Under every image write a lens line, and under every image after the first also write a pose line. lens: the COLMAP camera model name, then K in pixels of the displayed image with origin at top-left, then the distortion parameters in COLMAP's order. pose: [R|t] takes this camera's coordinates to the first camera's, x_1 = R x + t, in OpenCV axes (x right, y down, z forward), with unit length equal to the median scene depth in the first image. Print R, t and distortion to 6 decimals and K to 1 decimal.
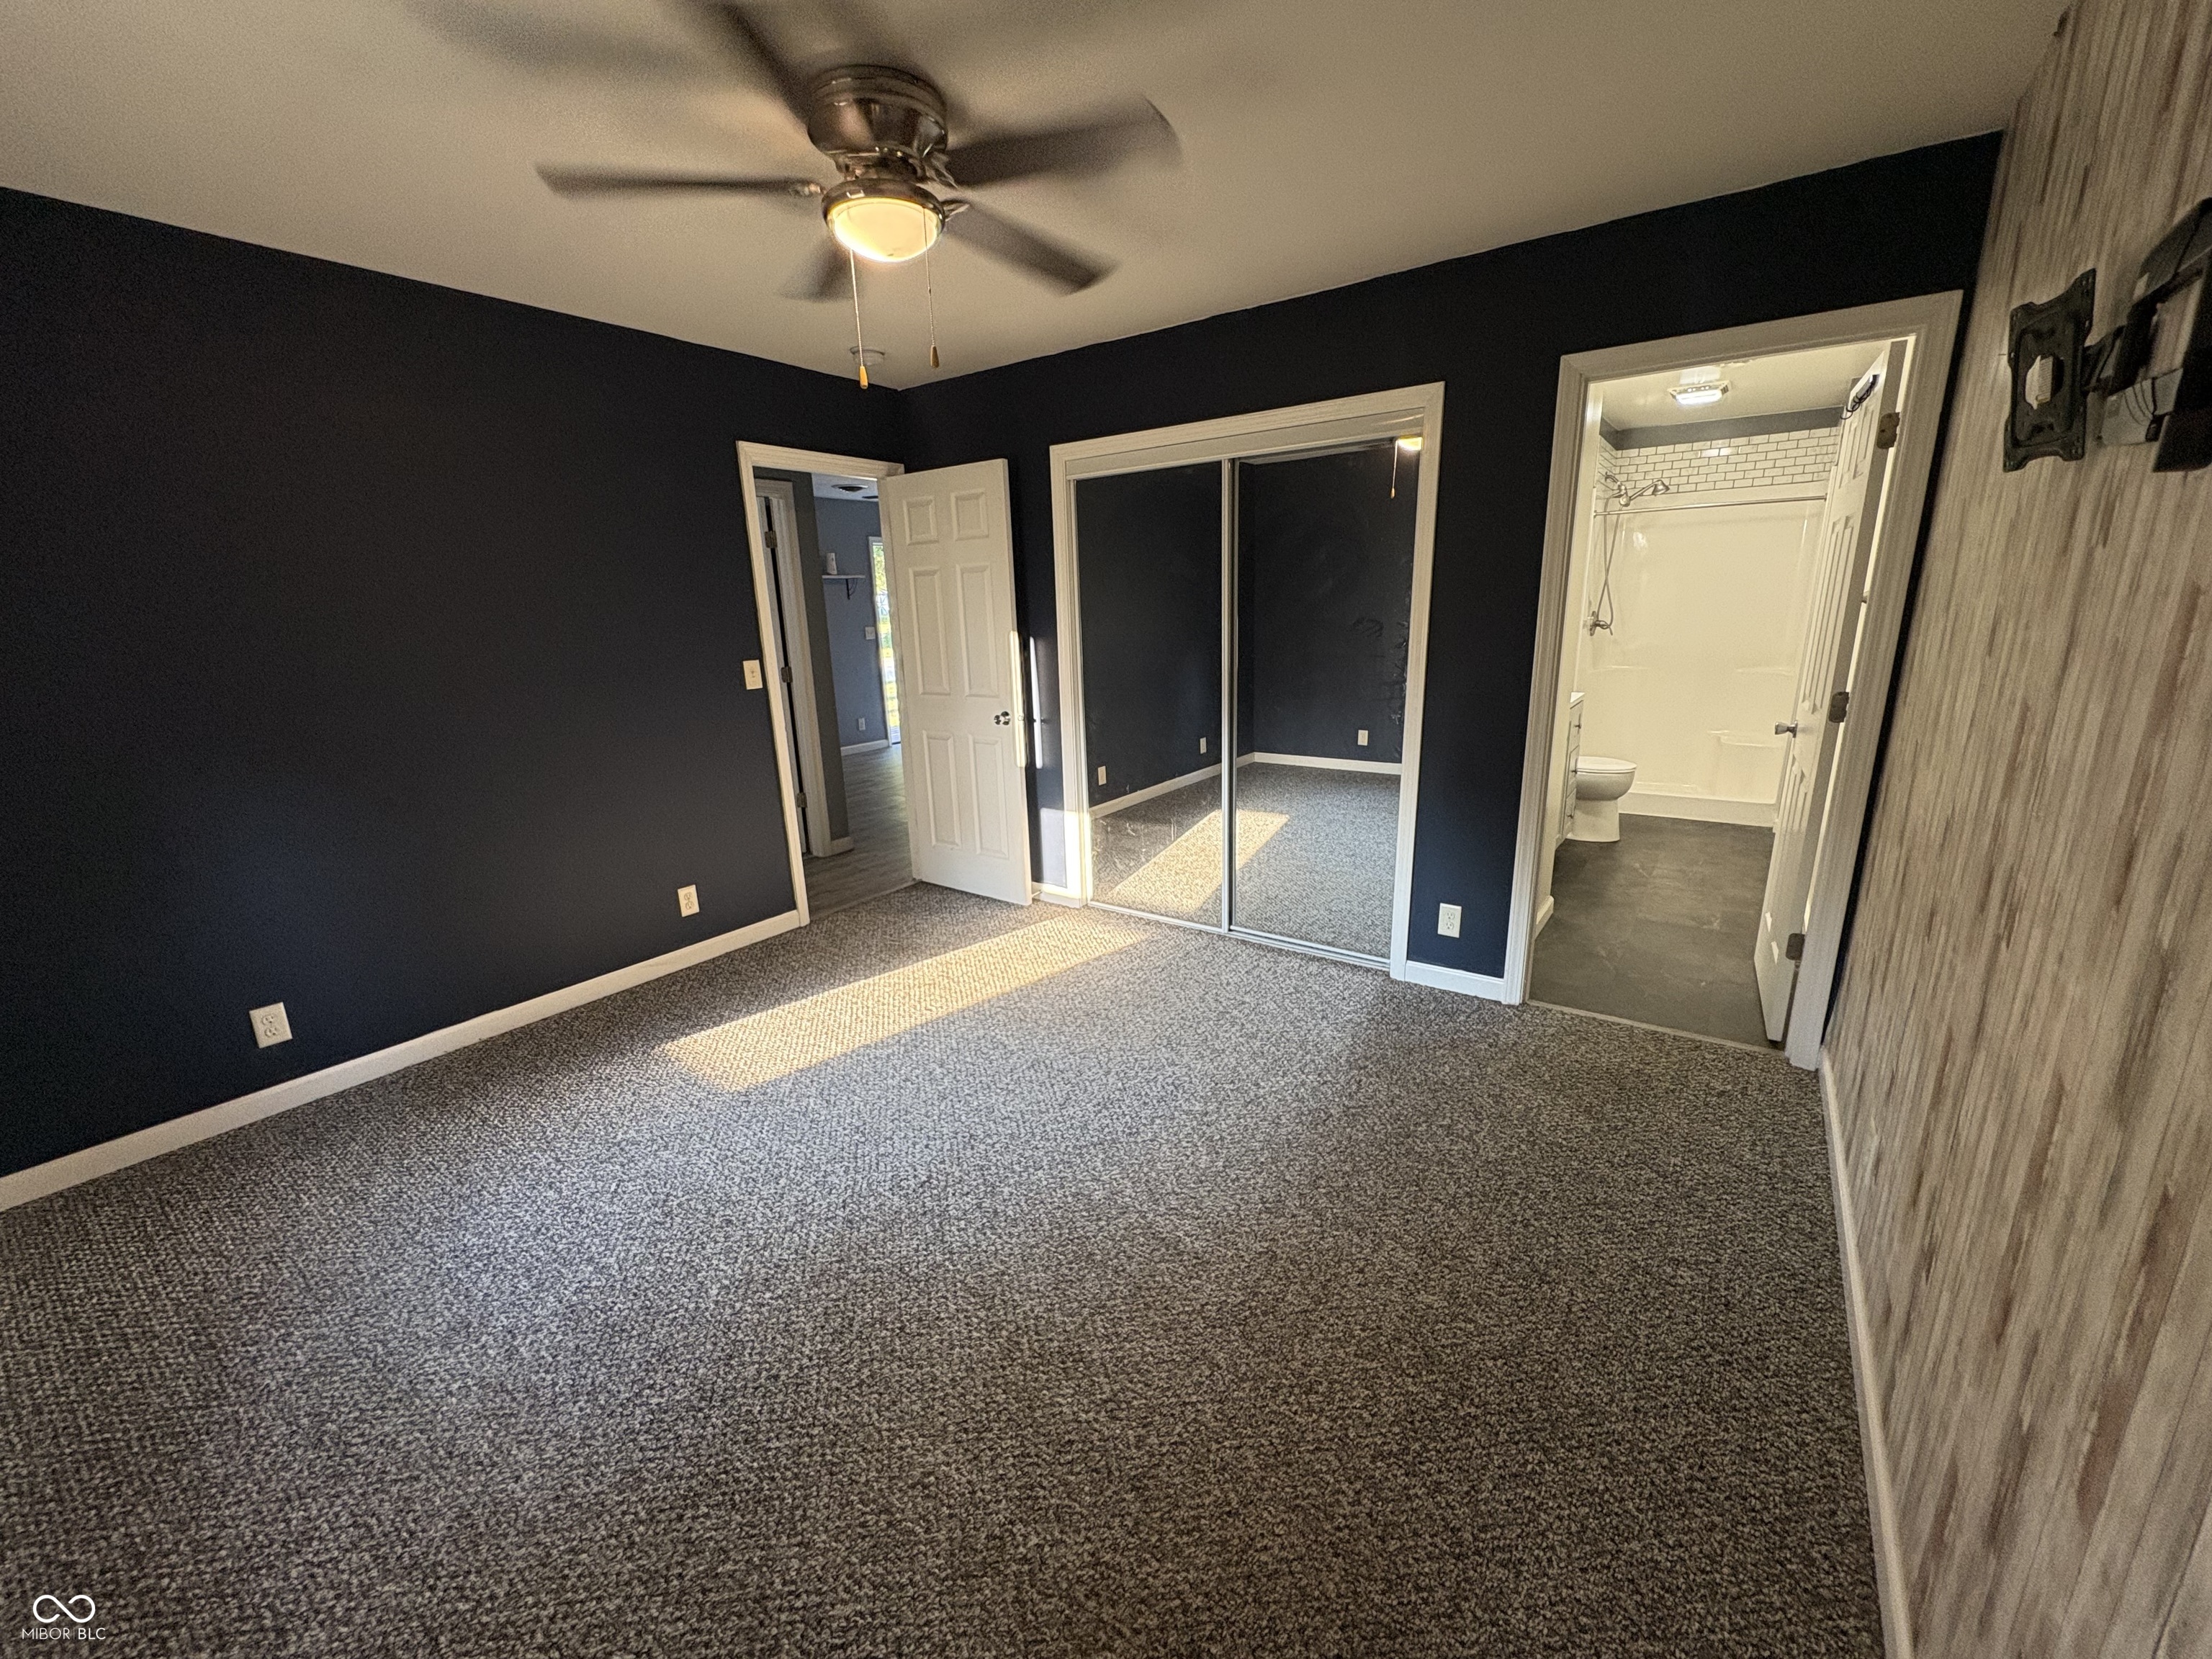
lens RADIAL K [[882.9, 0, 1105.1], [0, 882.9, 832.7], [0, 0, 1]] dist [0.001458, 0.000120]
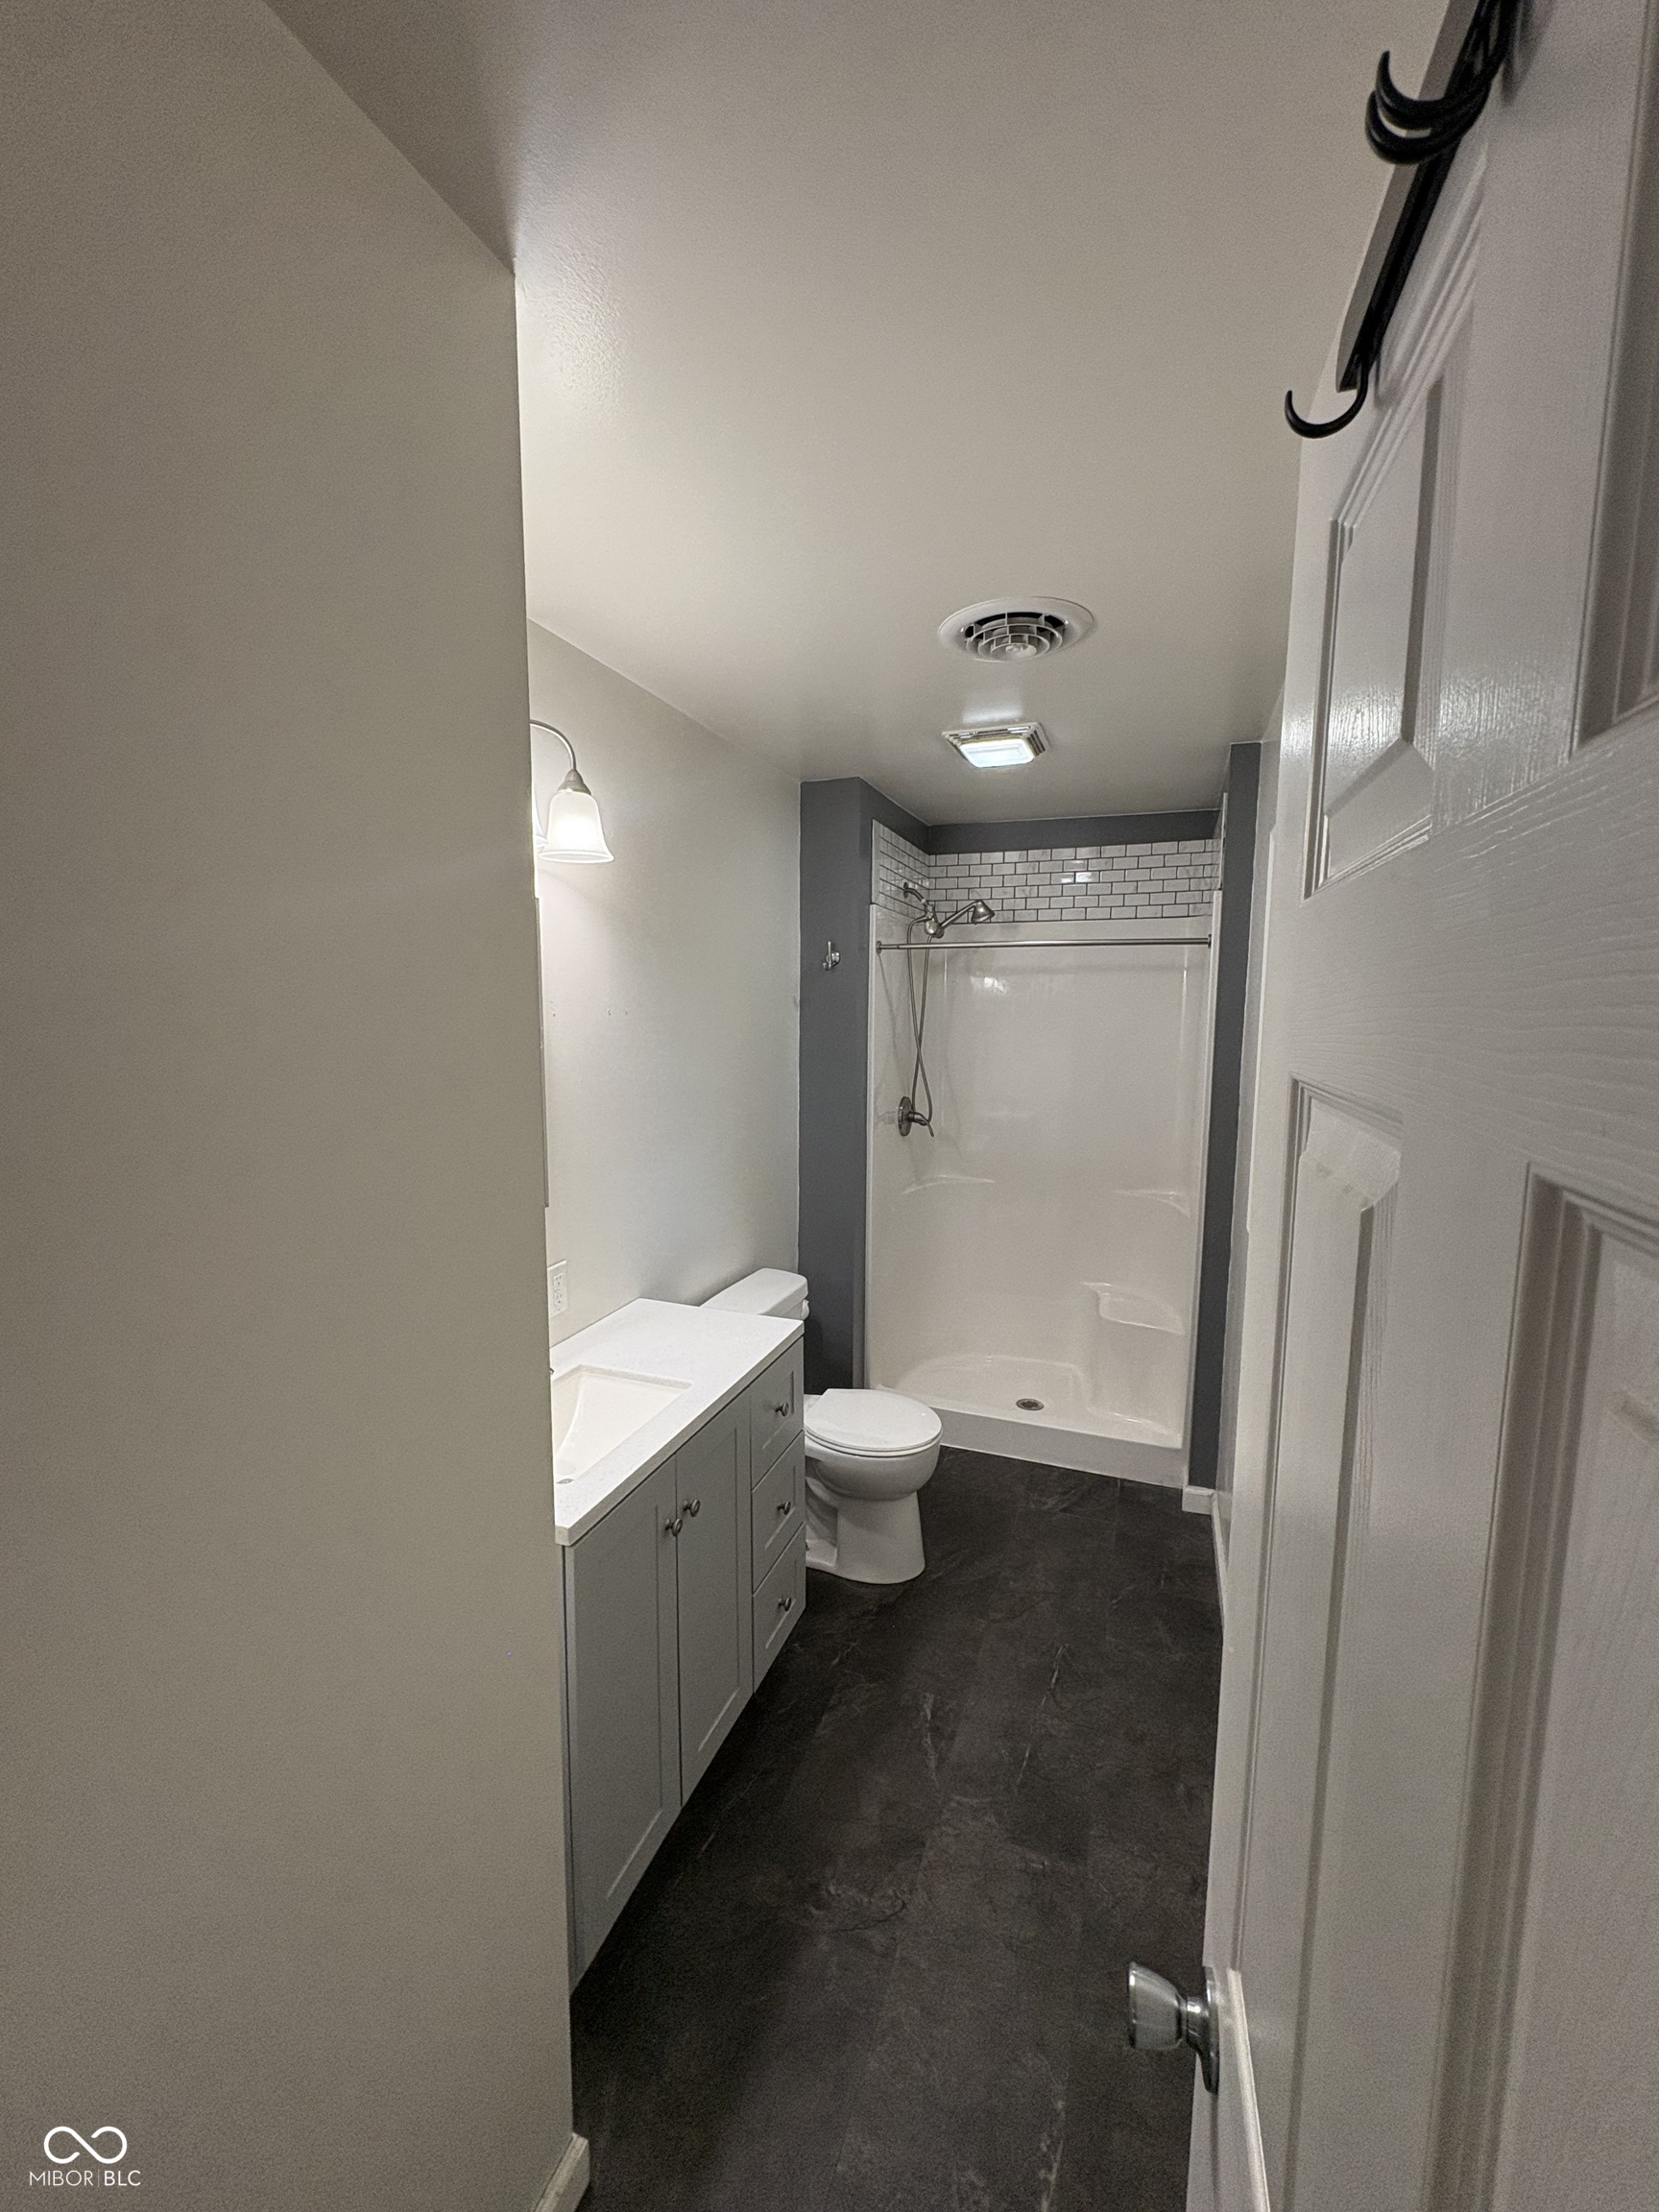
lens RADIAL K [[882.9, 0, 828.1], [0, 882.9, 1103.3], [0, 0, 1]] dist [0.001458, 0.000120]
pose [[0.965824, 0.008309, 0.259066, 0.369584], [0.029491, 0.989473, -0.141680, -0.173852], [-0.257516, 0.144478, 0.955412, 0.458074]]
